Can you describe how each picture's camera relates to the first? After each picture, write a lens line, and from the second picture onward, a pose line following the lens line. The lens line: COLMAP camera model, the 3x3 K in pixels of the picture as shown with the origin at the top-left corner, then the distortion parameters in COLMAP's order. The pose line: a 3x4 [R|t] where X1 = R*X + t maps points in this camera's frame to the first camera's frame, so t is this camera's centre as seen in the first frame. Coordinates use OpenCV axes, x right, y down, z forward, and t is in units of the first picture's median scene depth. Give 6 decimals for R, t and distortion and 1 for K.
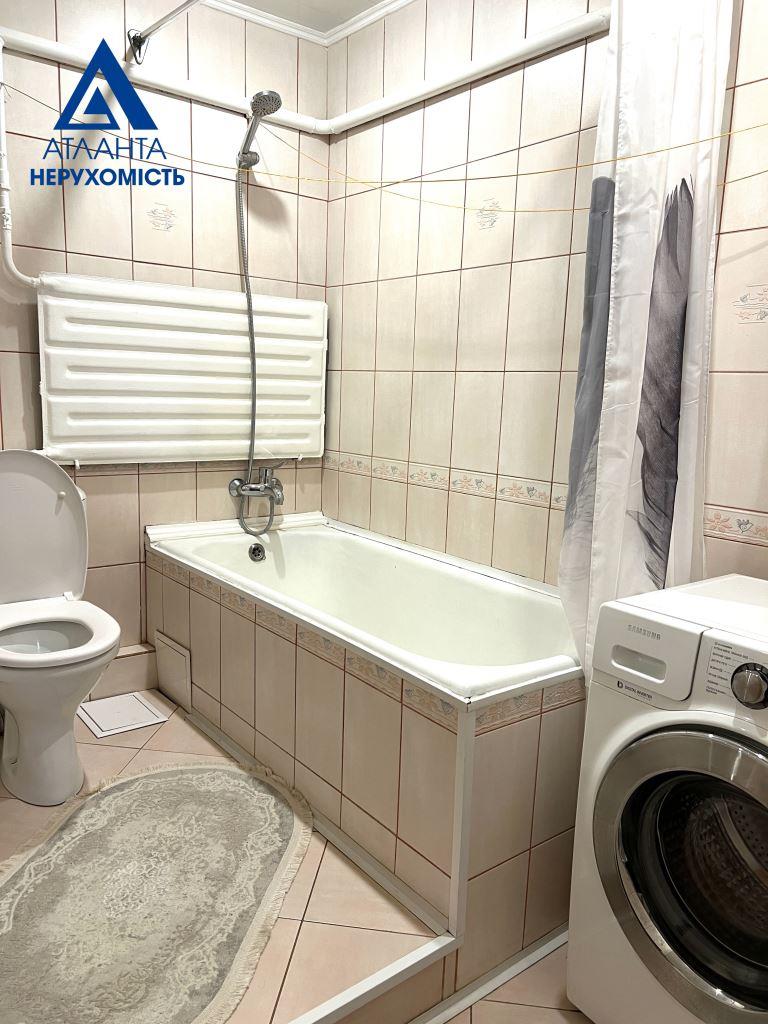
lens RADIAL K [[764.6, 0, 385.2], [0, 764.6, 513.7], [0, 0, 1]] dist [0.066268, -0.083499]
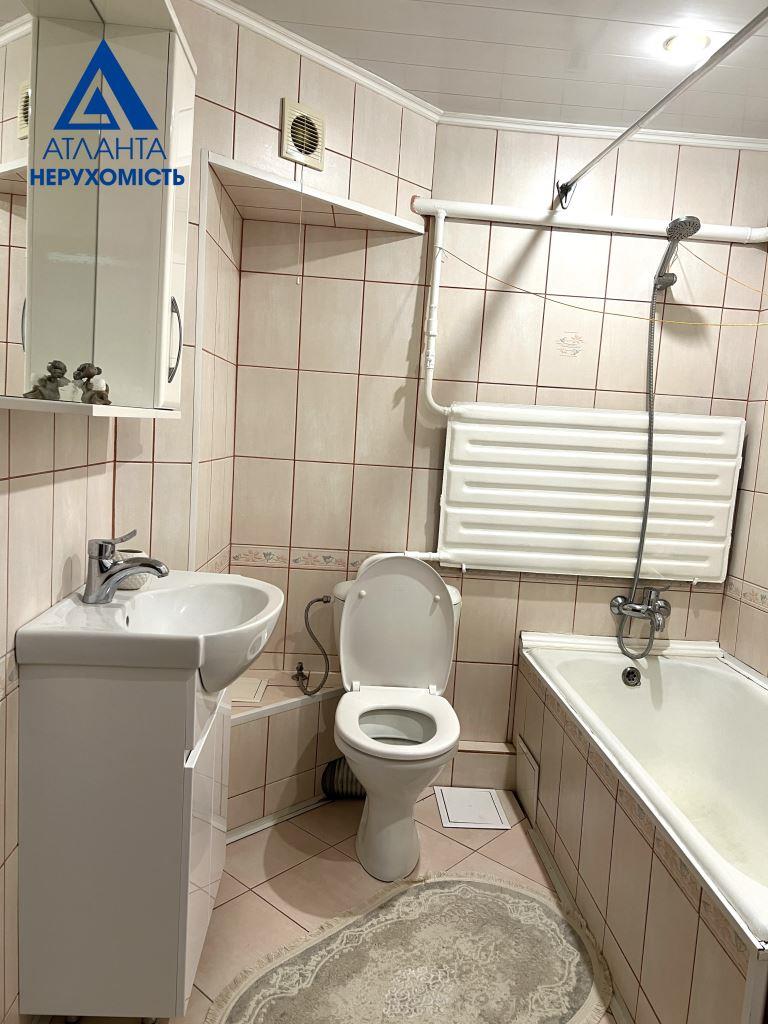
lens RADIAL K [[764.6, 0, 390.5], [0, 764.6, 511.4], [0, 0, 1]] dist [0.066268, -0.083499]
pose [[0.820138, 0.083651, -0.566018, 0.131055], [-0.133340, 0.989960, -0.046899, -0.078906], [0.556412, 0.113936, 0.823058, 0.023133]]
